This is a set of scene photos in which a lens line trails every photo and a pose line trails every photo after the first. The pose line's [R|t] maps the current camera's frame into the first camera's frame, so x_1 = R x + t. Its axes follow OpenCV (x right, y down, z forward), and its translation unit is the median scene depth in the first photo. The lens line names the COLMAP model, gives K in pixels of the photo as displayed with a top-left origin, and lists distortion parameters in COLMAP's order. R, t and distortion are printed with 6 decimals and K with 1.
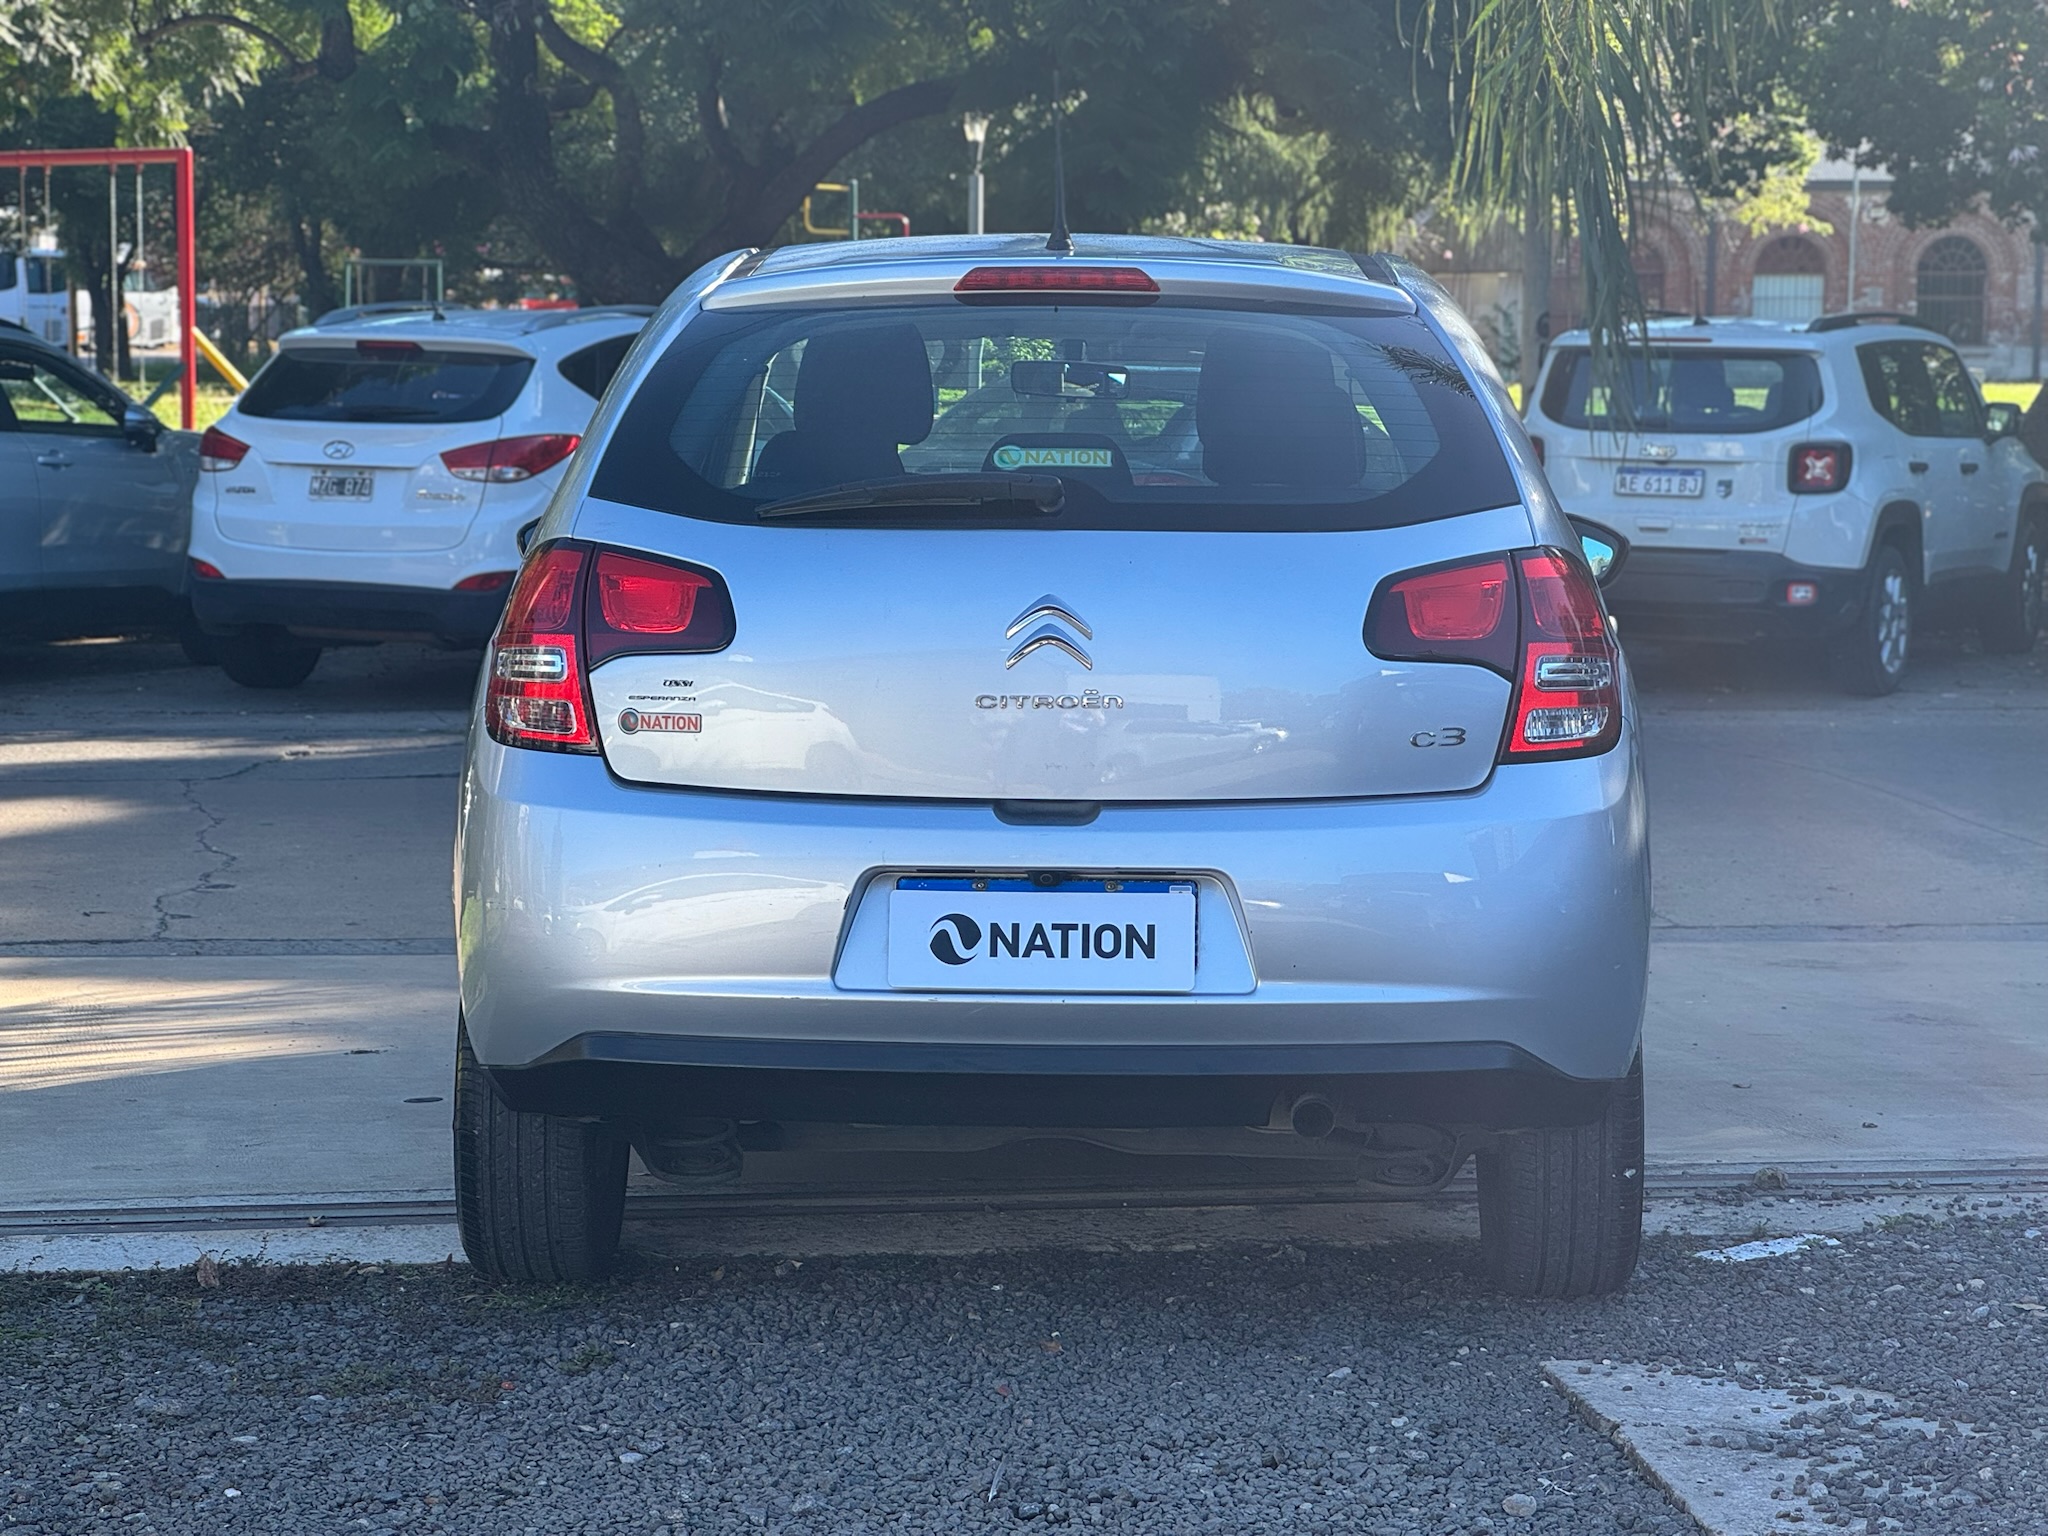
lens RADIAL K [[4732.6, 0, 1024.2], [0, 4732.6, 758.2], [0, 0, 1]] dist [0.062624, 0.000000]
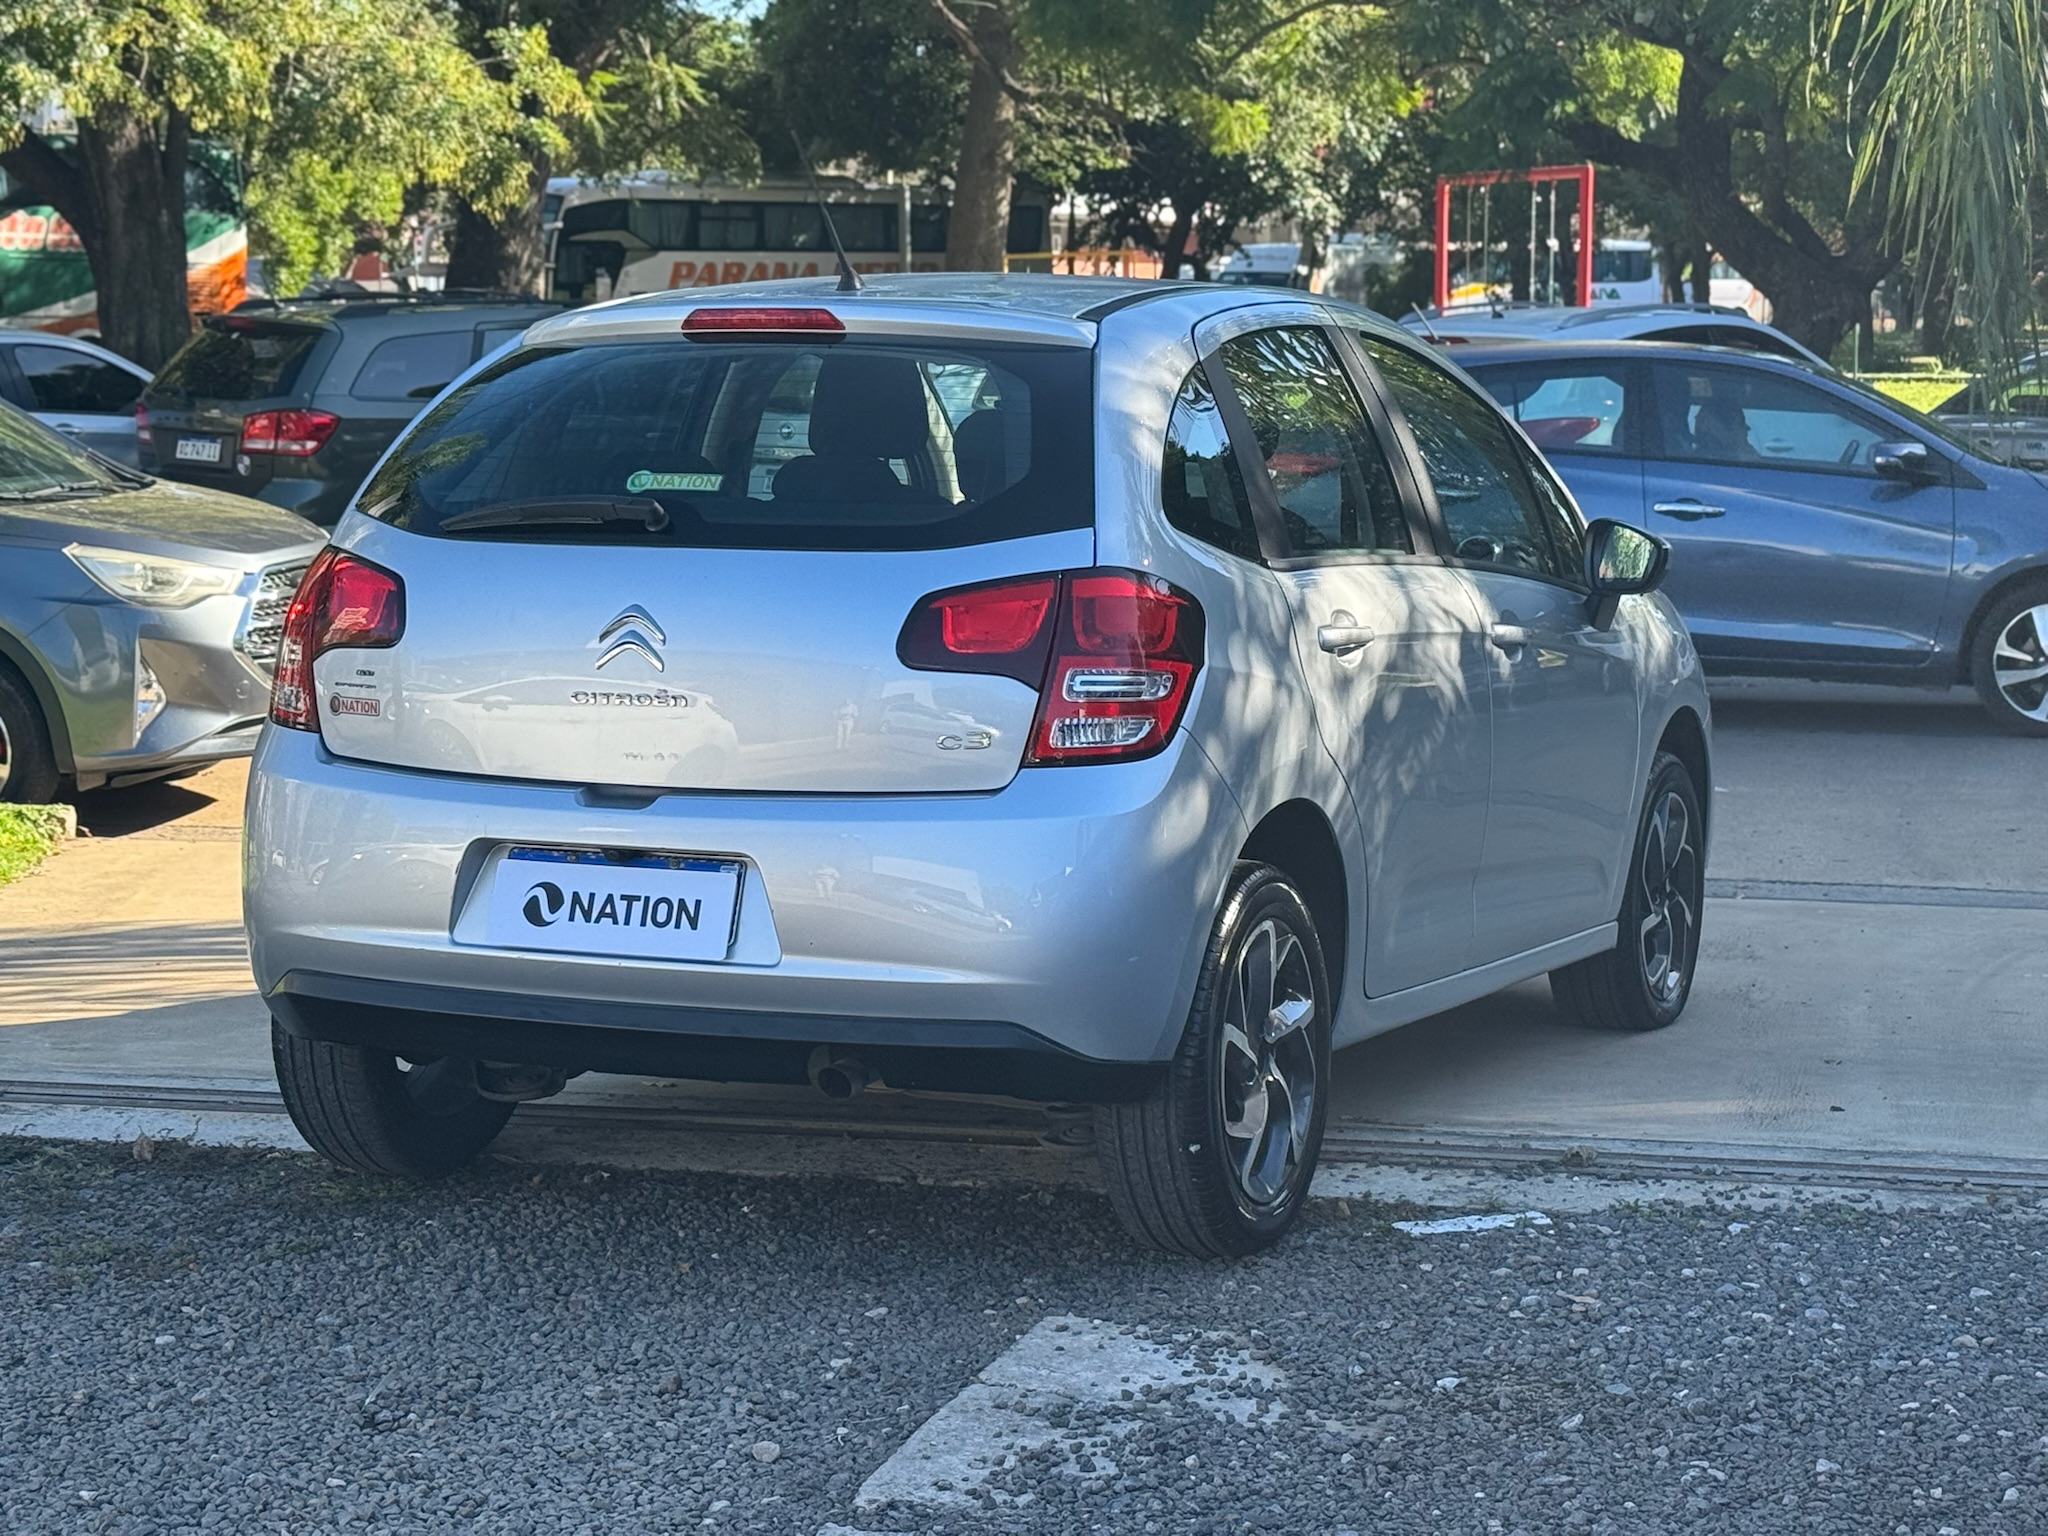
lens RADIAL K [[4012.5, 0, 1024.2], [0, 4012.5, 778.3], [0, 0, 1]] dist [0.004417, 0.000000]
pose [[0.931733, 0.035329, -0.361421, 0.440160], [-0.026092, 0.999197, 0.030408, -0.024471], [0.362205, -0.018902, 0.931907, 0.141344]]
